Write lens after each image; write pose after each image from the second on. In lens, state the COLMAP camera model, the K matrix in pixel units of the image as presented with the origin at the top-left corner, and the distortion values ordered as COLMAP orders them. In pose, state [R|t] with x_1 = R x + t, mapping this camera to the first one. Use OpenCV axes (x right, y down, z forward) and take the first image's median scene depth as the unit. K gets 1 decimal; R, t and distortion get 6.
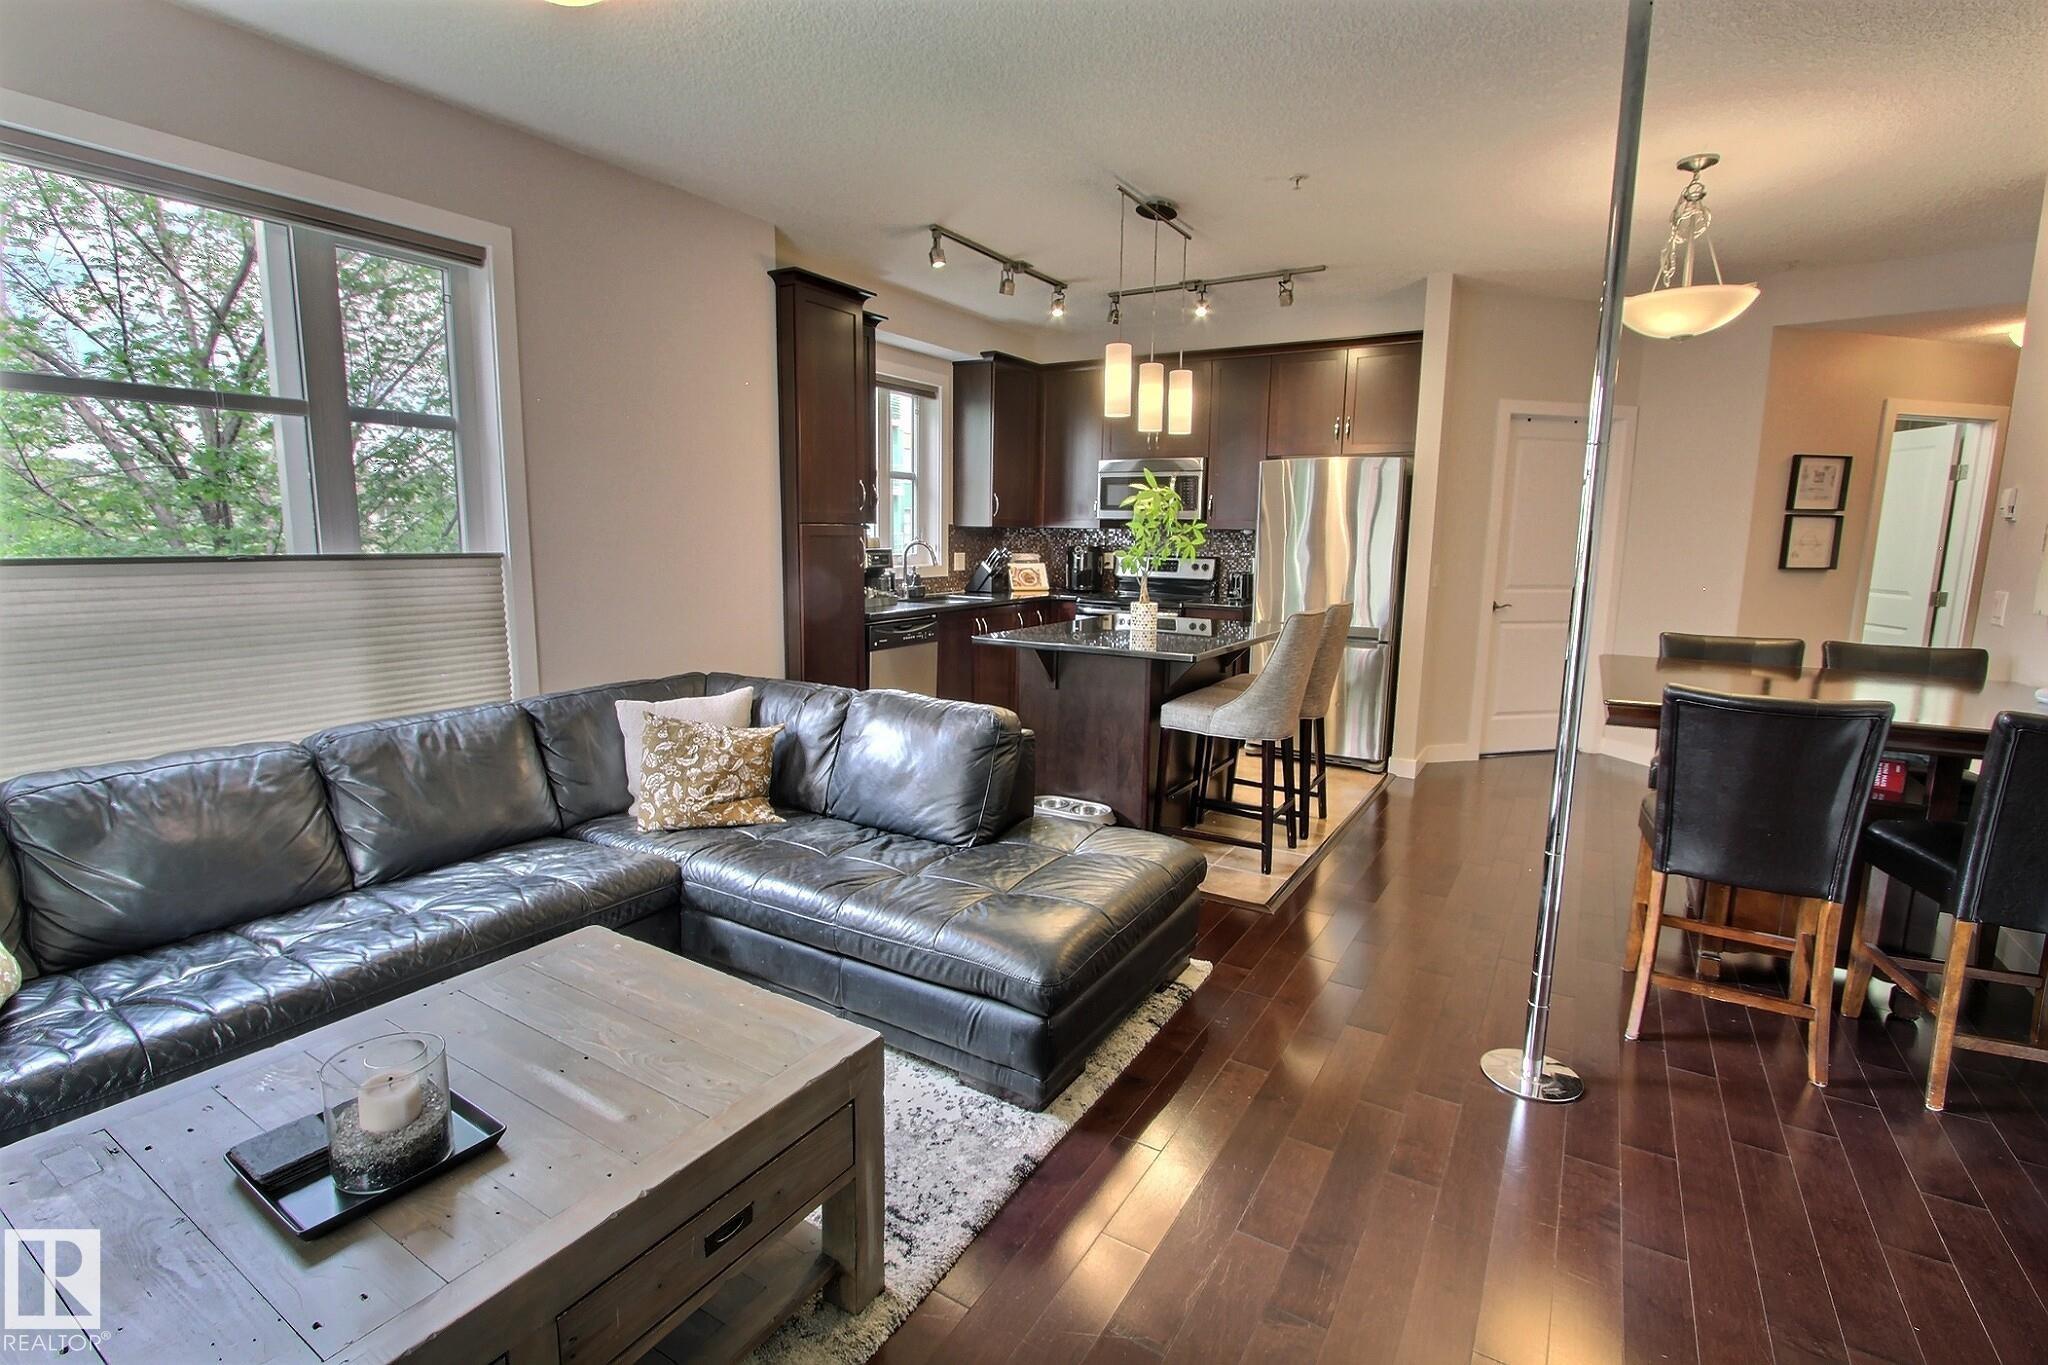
lens RADIAL K [[948.3, 0, 1012.1], [0, 948.3, 681.5], [0, 0, 1]] dist [-0.011457, 0.001935]
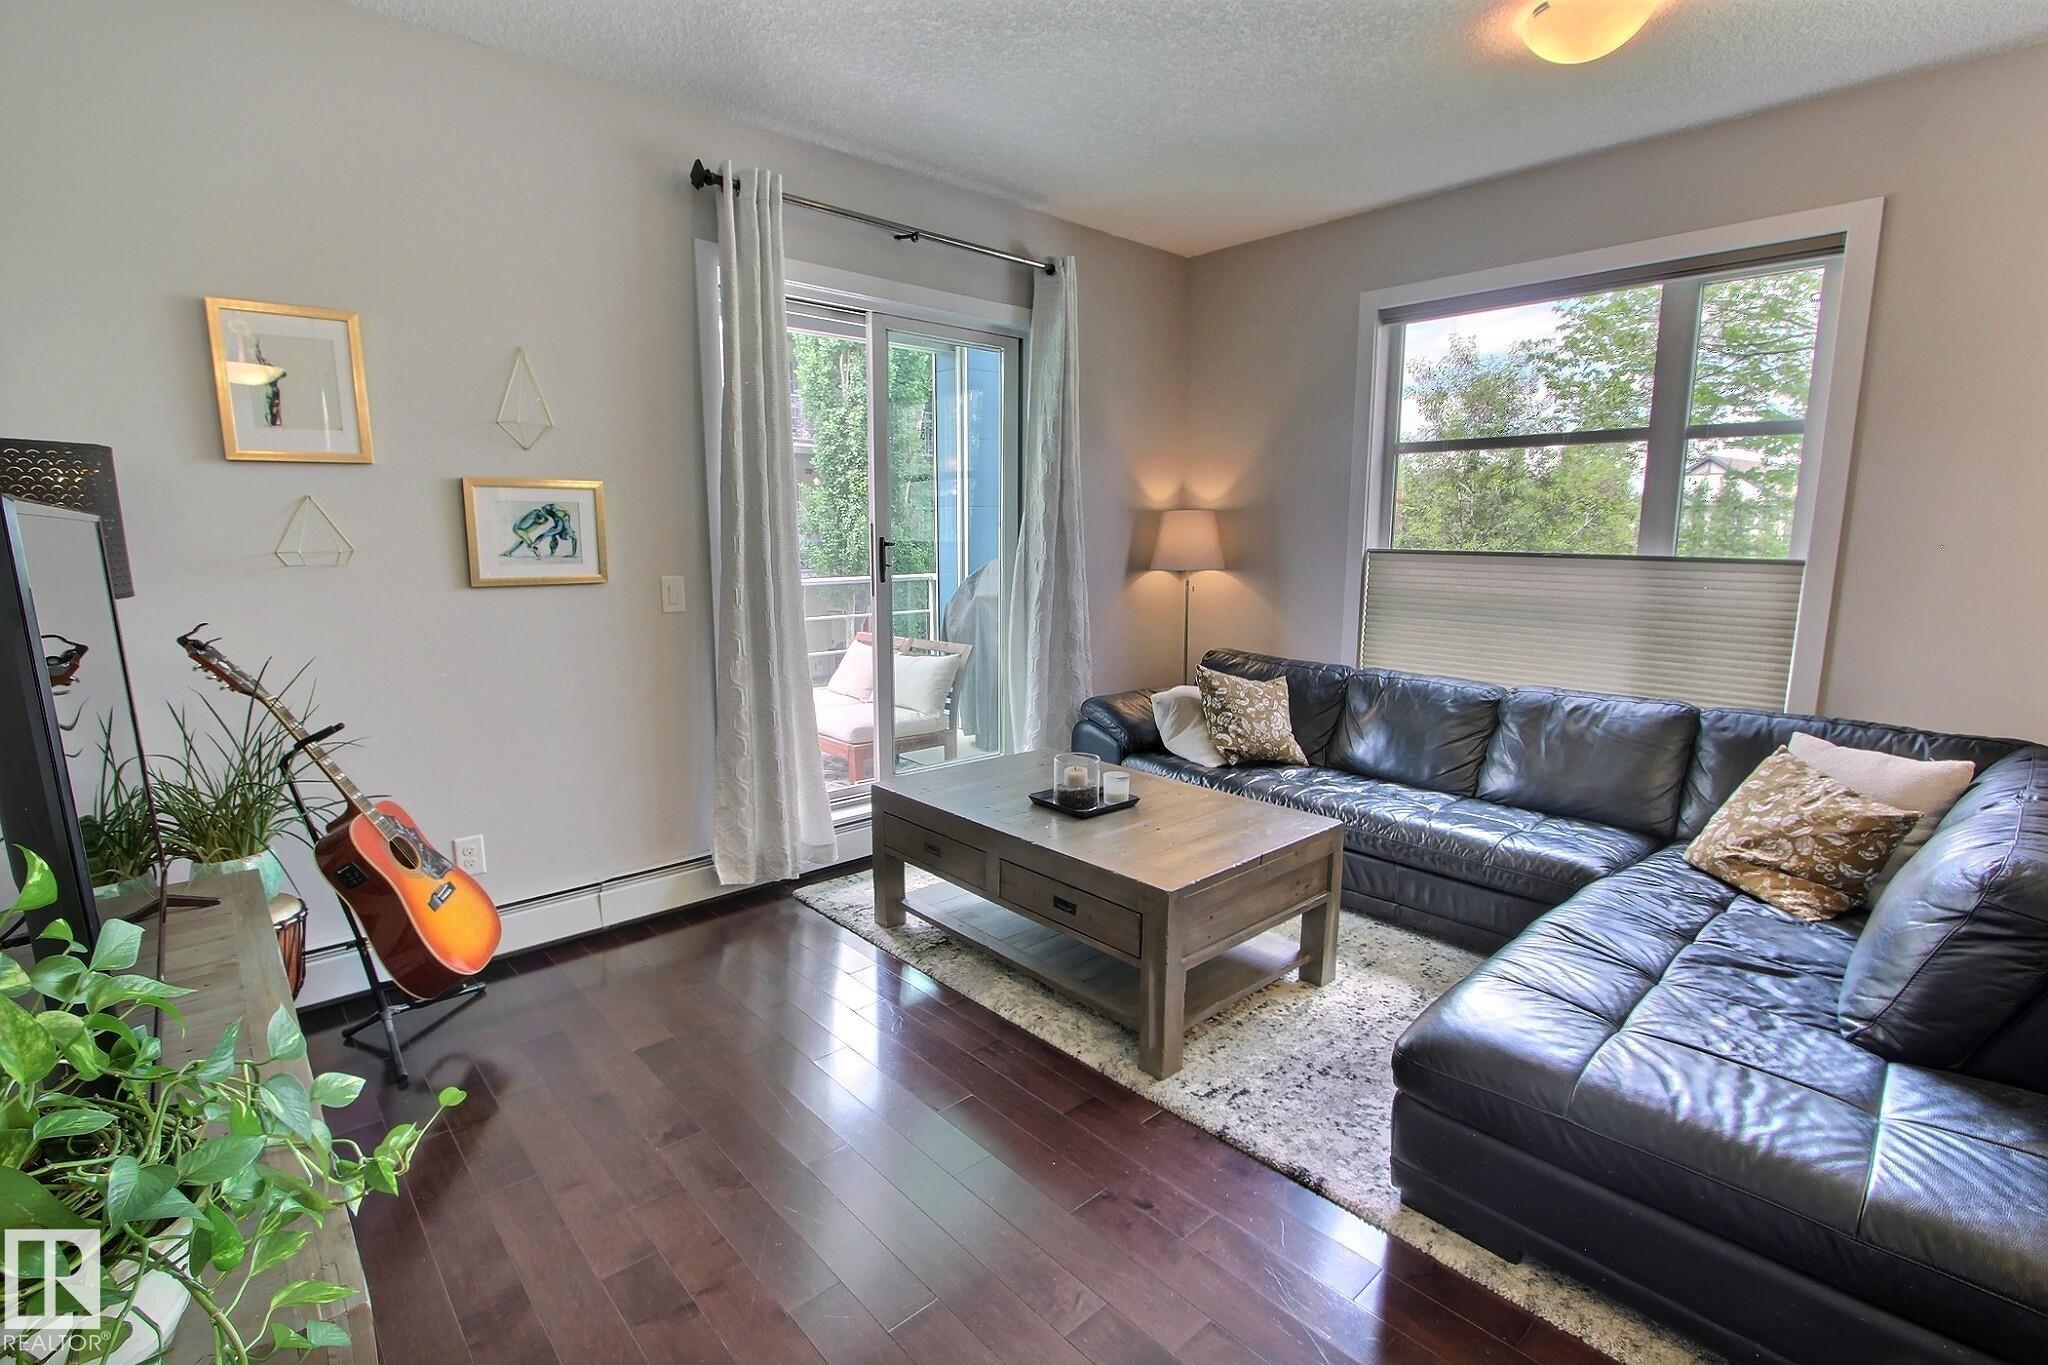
lens RADIAL K [[948.3, 0, 1022.7], [0, 948.3, 679.6], [0, 0, 1]] dist [-0.011457, 0.001935]
pose [[-0.253294, 0.143686, -0.956659, 0.313337], [-0.157211, 0.969648, 0.187262, -0.041250], [0.954530, 0.197829, -0.223018, 0.274863]]
